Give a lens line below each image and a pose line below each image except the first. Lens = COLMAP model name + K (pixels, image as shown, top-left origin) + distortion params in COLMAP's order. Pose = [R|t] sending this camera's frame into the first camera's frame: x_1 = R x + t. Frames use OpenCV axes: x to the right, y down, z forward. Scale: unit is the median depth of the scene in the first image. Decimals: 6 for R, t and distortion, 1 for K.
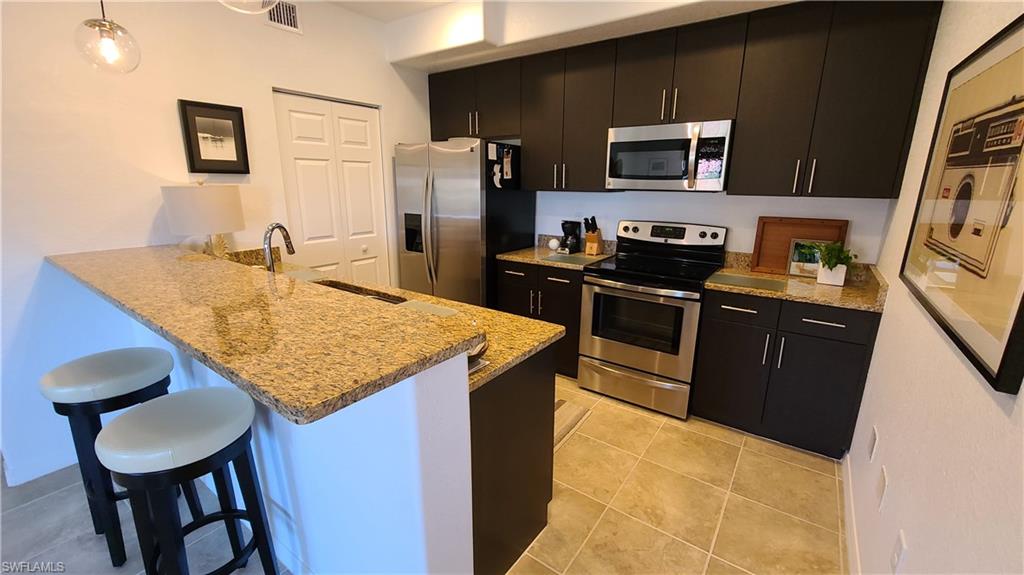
lens RADIAL K [[419.1, 0, 509.3], [0, 419.1, 287.6], [0, 0, 1]] dist [-0.000289, -0.003852]
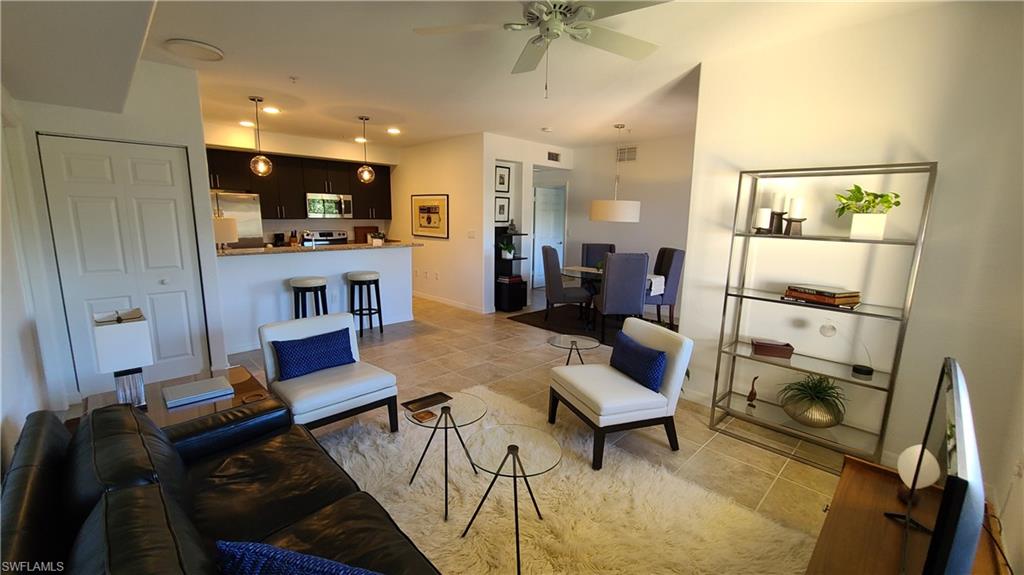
lens RADIAL K [[419.1, 0, 510.5], [0, 419.1, 286.0], [0, 0, 1]] dist [-0.000289, -0.003852]
pose [[0.178485, -0.168974, 0.969325, -2.312817], [0.229239, 0.965175, 0.126040, 0.120289], [-0.956866, 0.199711, 0.211005, -0.622041]]
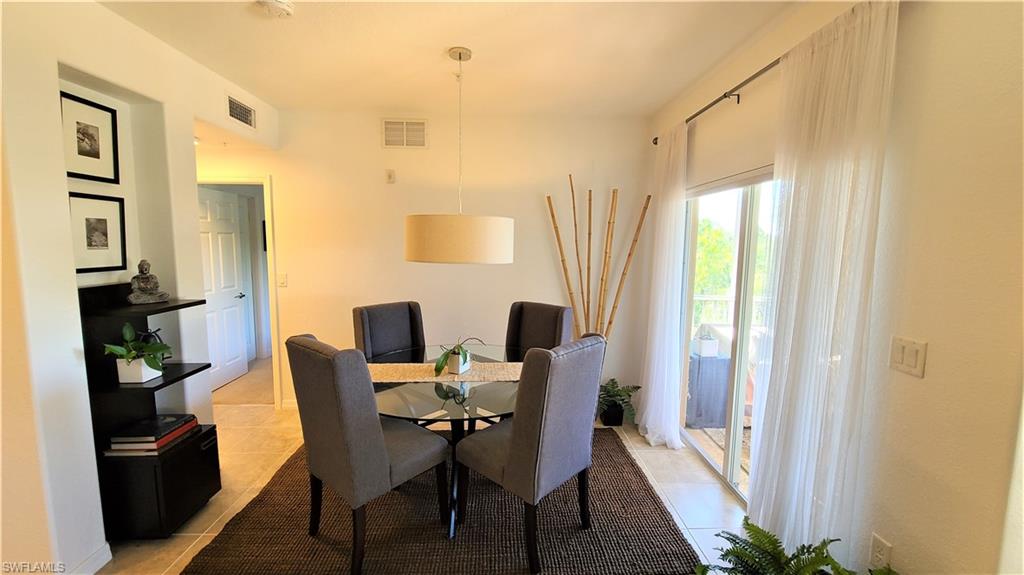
lens RADIAL K [[419.1, 0, 510.6], [0, 419.1, 284.2], [0, 0, 1]] dist [-0.000289, -0.003852]
pose [[-0.609578, -0.095486, 0.786954, -0.863753], [0.181789, 0.949426, 0.256014, 0.008446], [-0.771600, 0.299120, -0.561391, -0.247262]]
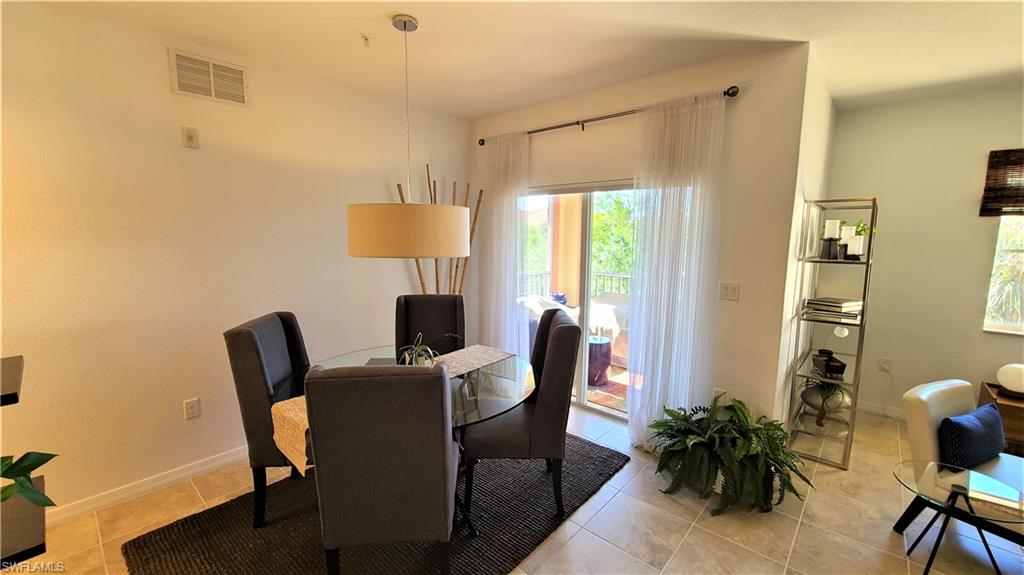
lens RADIAL K [[419.1, 0, 509.8], [0, 419.1, 286.5], [0, 0, 1]] dist [-0.000289, -0.003852]
pose [[-0.993777, -0.030196, 0.107213, -0.286978], [0.012230, 0.927150, 0.374491, -0.088929], [-0.110711, 0.373472, -0.921011, 0.129120]]
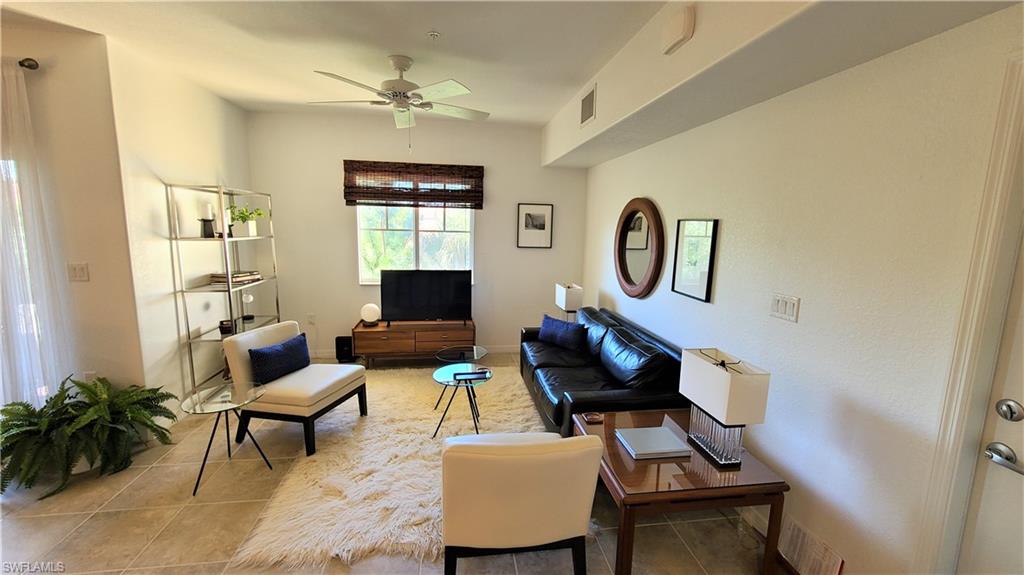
lens RADIAL K [[419.1, 0, 515.4], [0, 419.1, 287.4], [0, 0, 1]] dist [-0.000289, -0.003852]
pose [[-0.717610, 0.083061, -0.691474, -0.817324], [-0.199745, 0.926604, 0.318600, -0.194505], [0.667186, 0.366749, -0.648350, 0.536188]]
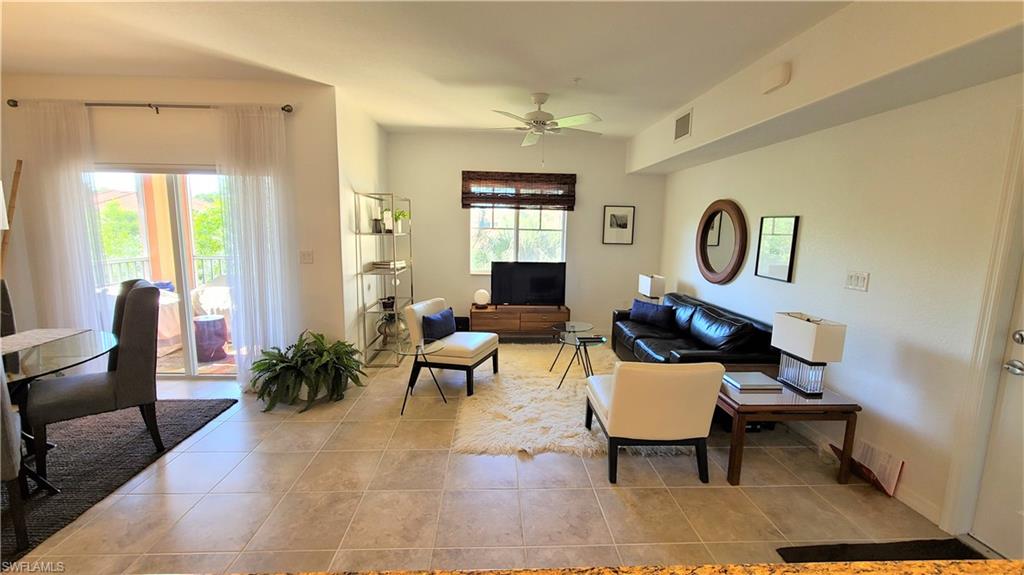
lens RADIAL K [[419.1, 0, 514.2], [0, 419.1, 286.8], [0, 0, 1]] dist [-0.000289, -0.003852]
pose [[-0.781248, 0.067593, -0.620550, -0.389359], [-0.179509, 0.927799, 0.327055, -0.183699], [0.597852, 0.366906, -0.712708, 0.618104]]
